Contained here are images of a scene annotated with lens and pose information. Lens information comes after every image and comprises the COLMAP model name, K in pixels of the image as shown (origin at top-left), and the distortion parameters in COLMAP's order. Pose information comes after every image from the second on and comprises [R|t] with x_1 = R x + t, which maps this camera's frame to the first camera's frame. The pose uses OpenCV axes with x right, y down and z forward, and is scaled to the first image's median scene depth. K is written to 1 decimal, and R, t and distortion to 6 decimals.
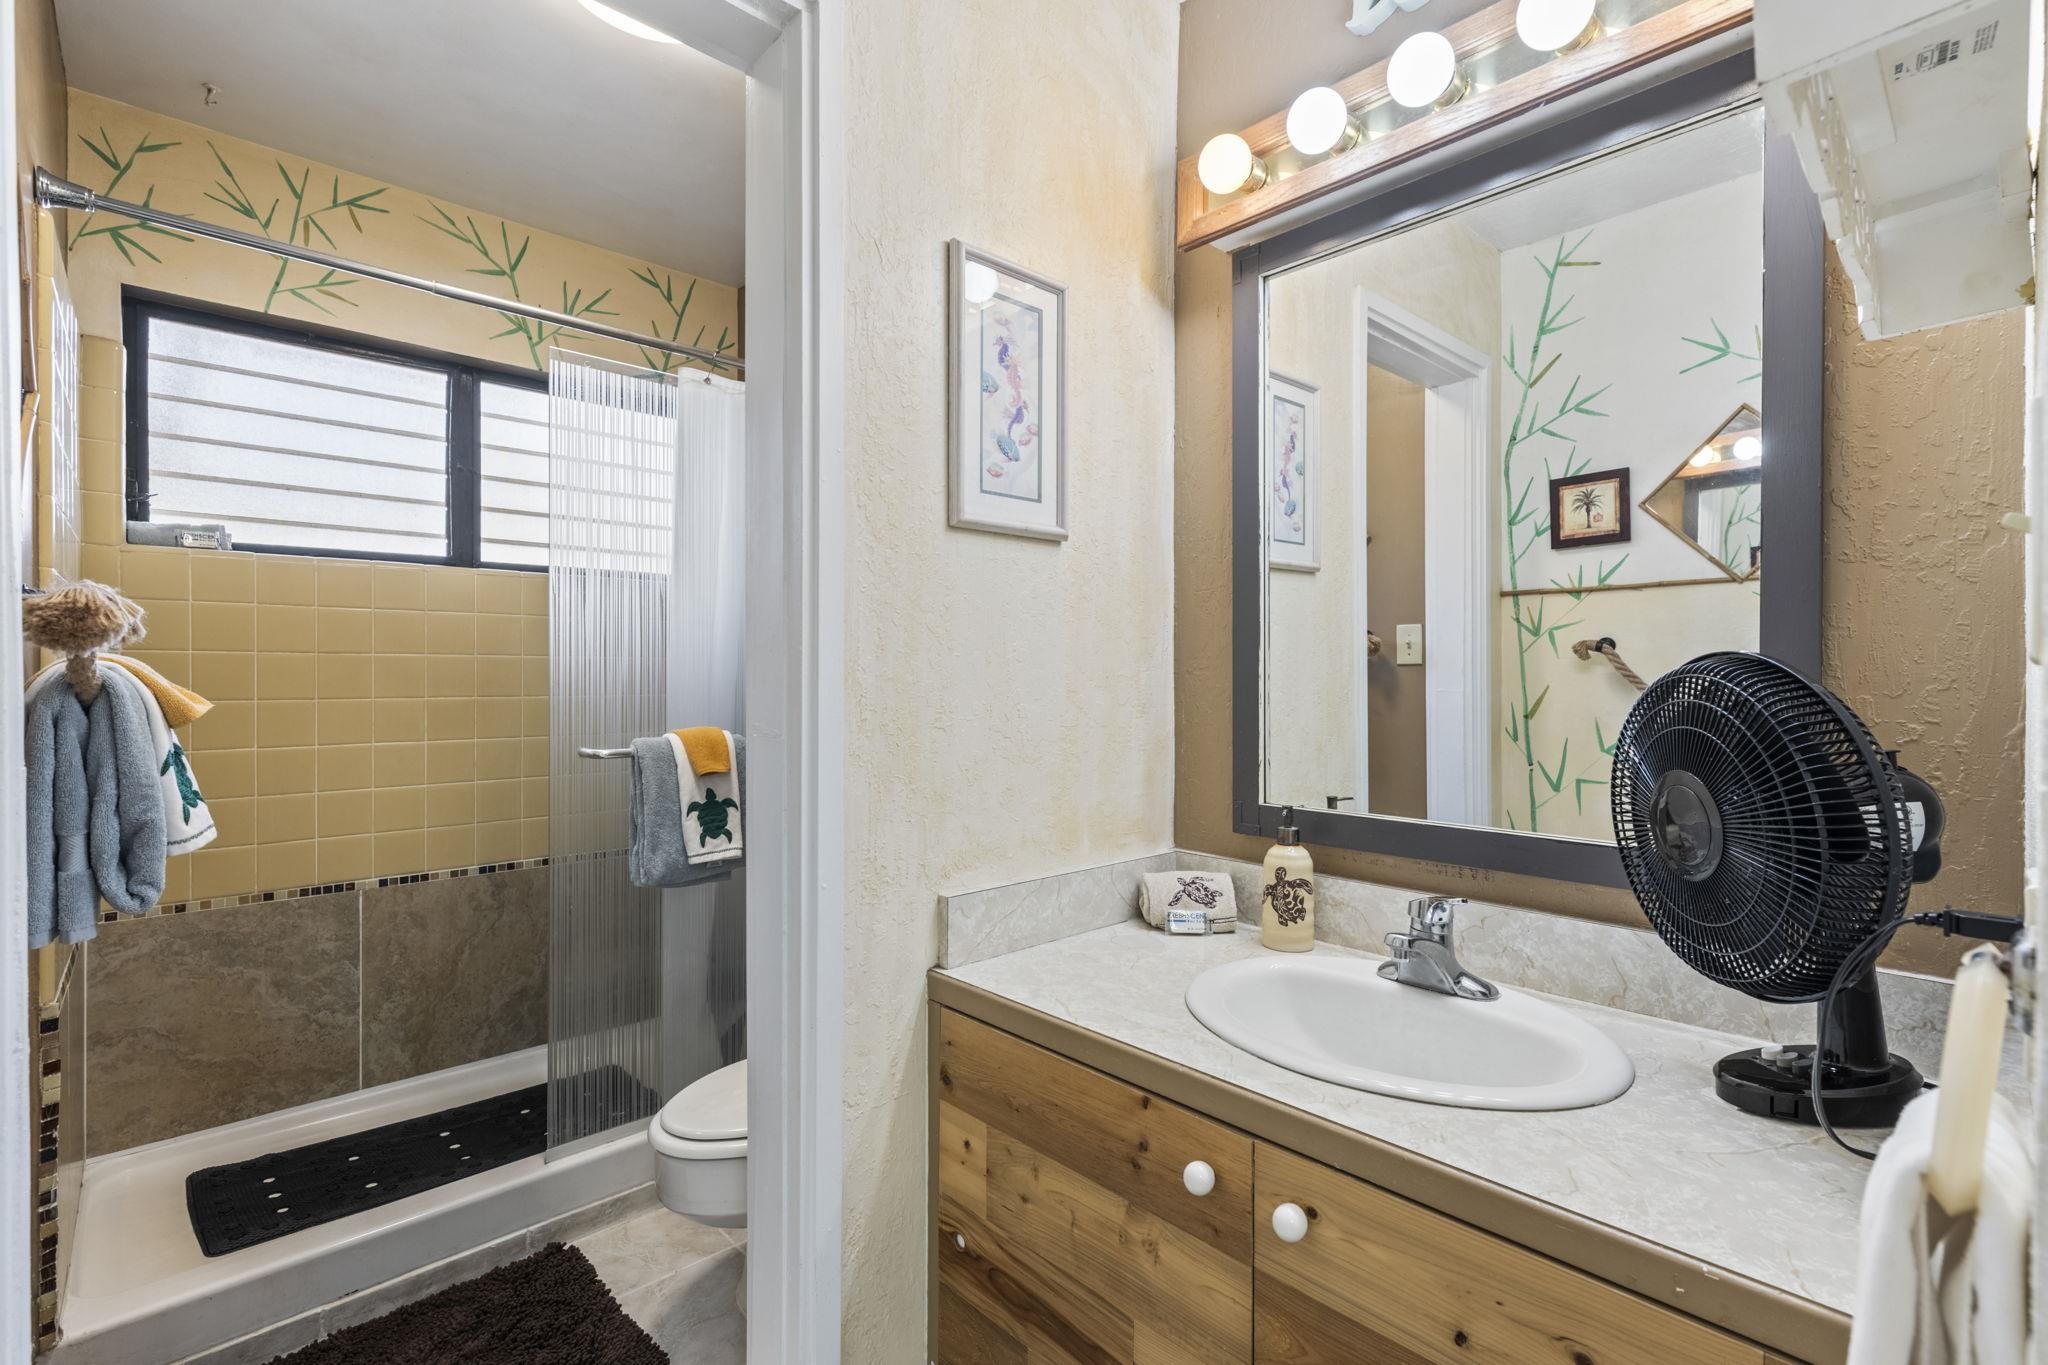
lens RADIAL K [[923.7, 0, 1021.6], [0, 923.7, 688.4], [0, 0, 1]] dist [0.008476, -0.000101]
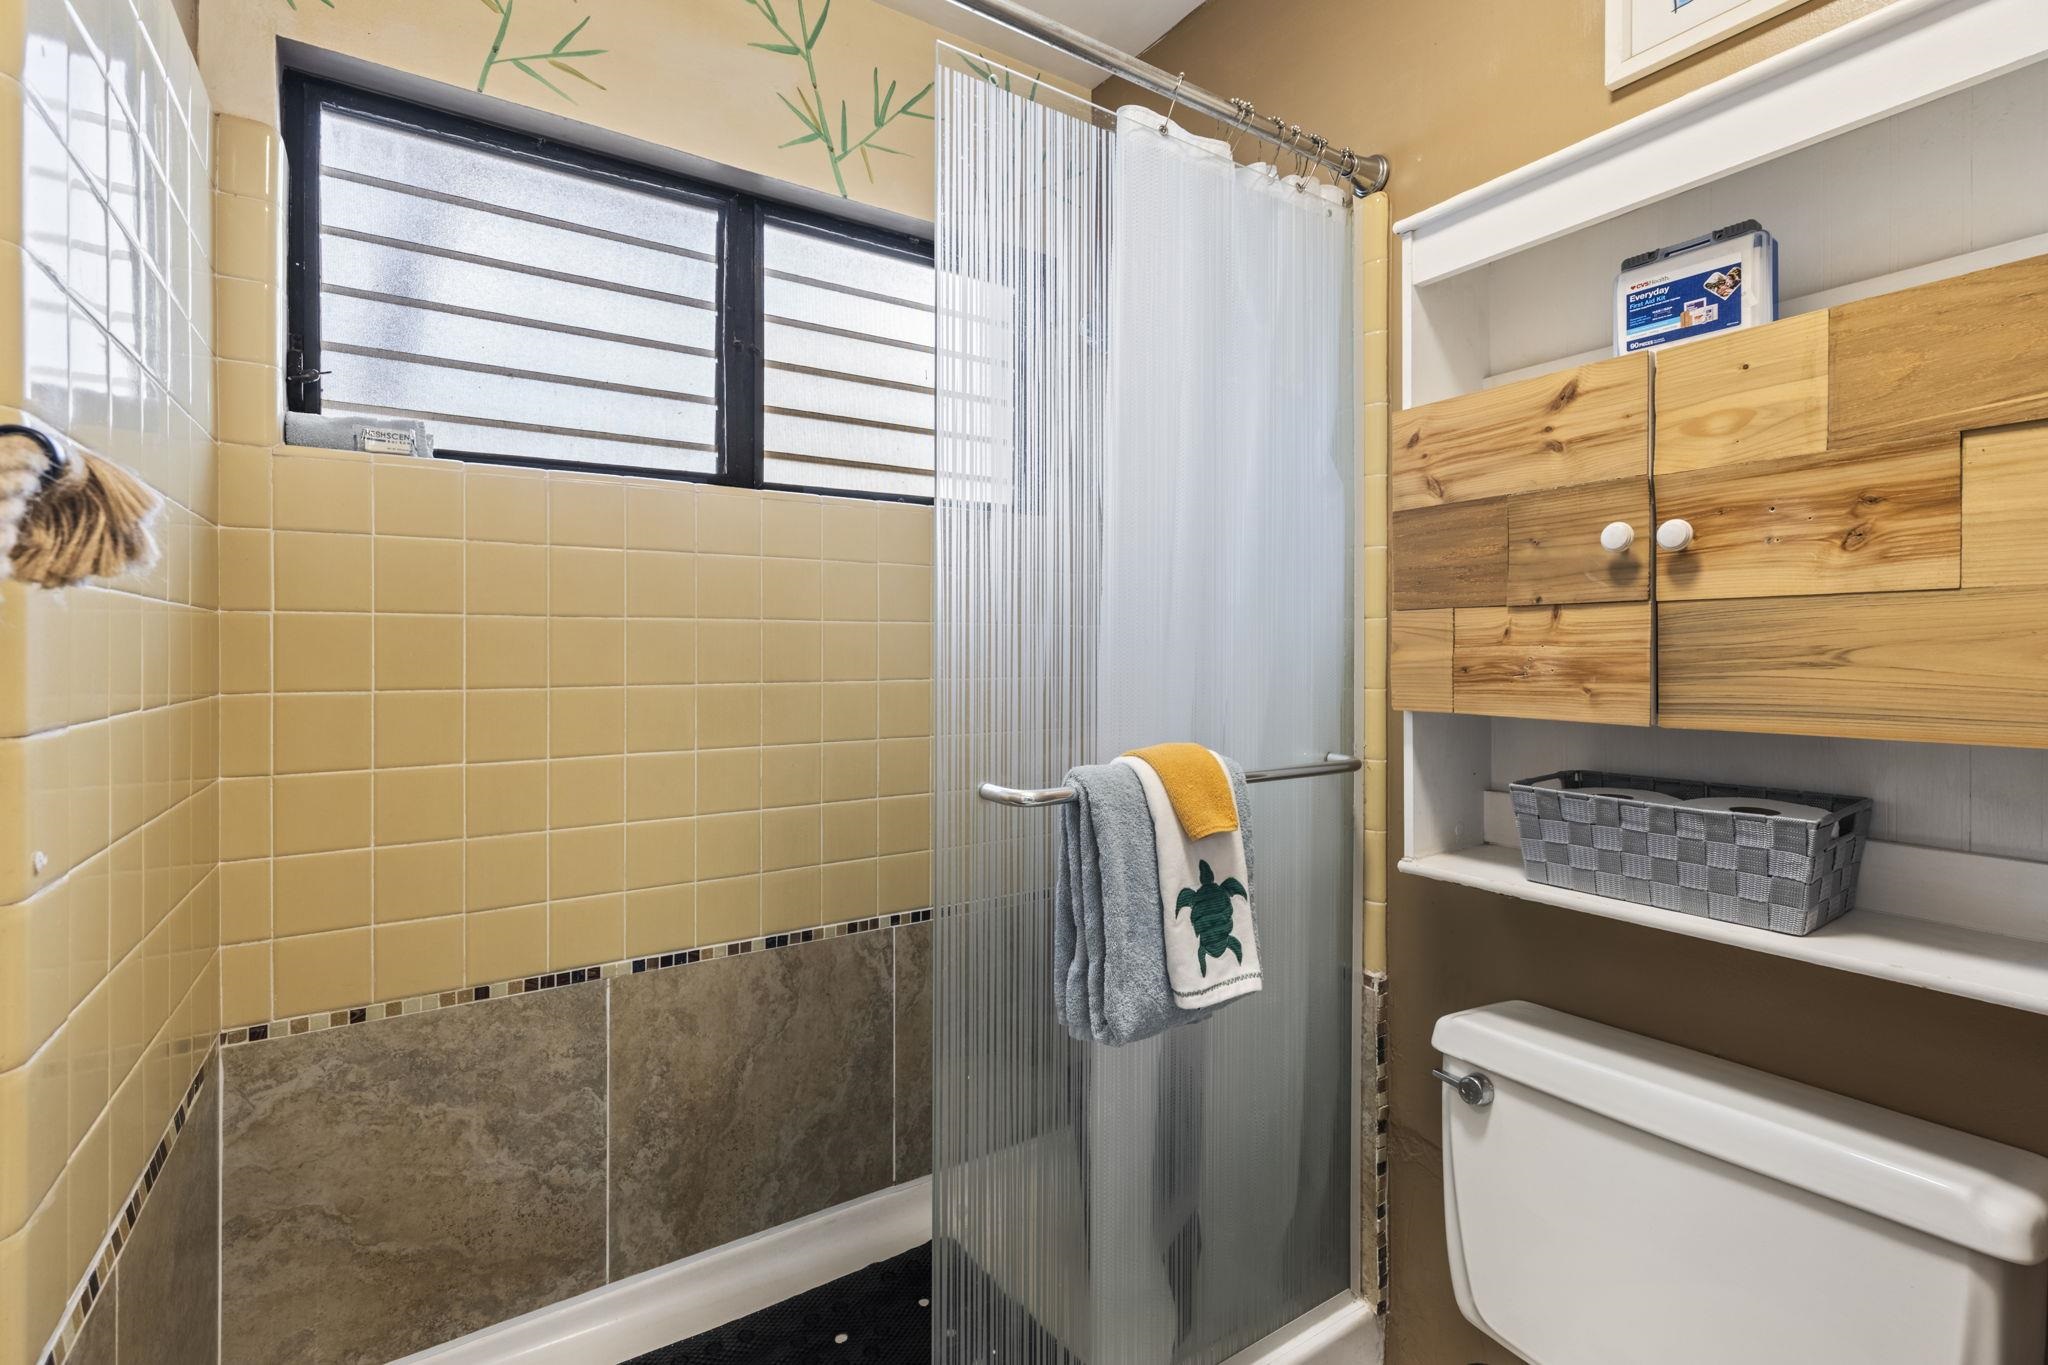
lens RADIAL K [[923.7, 0, 1025.9], [0, 923.7, 662.9], [0, 0, 1]] dist [0.008476, -0.000101]
pose [[0.985724, 0.001748, -0.168360, -0.328474], [-0.001581, 0.999998, 0.001122, -0.006871], [0.168362, -0.000840, 0.985725, 0.427057]]
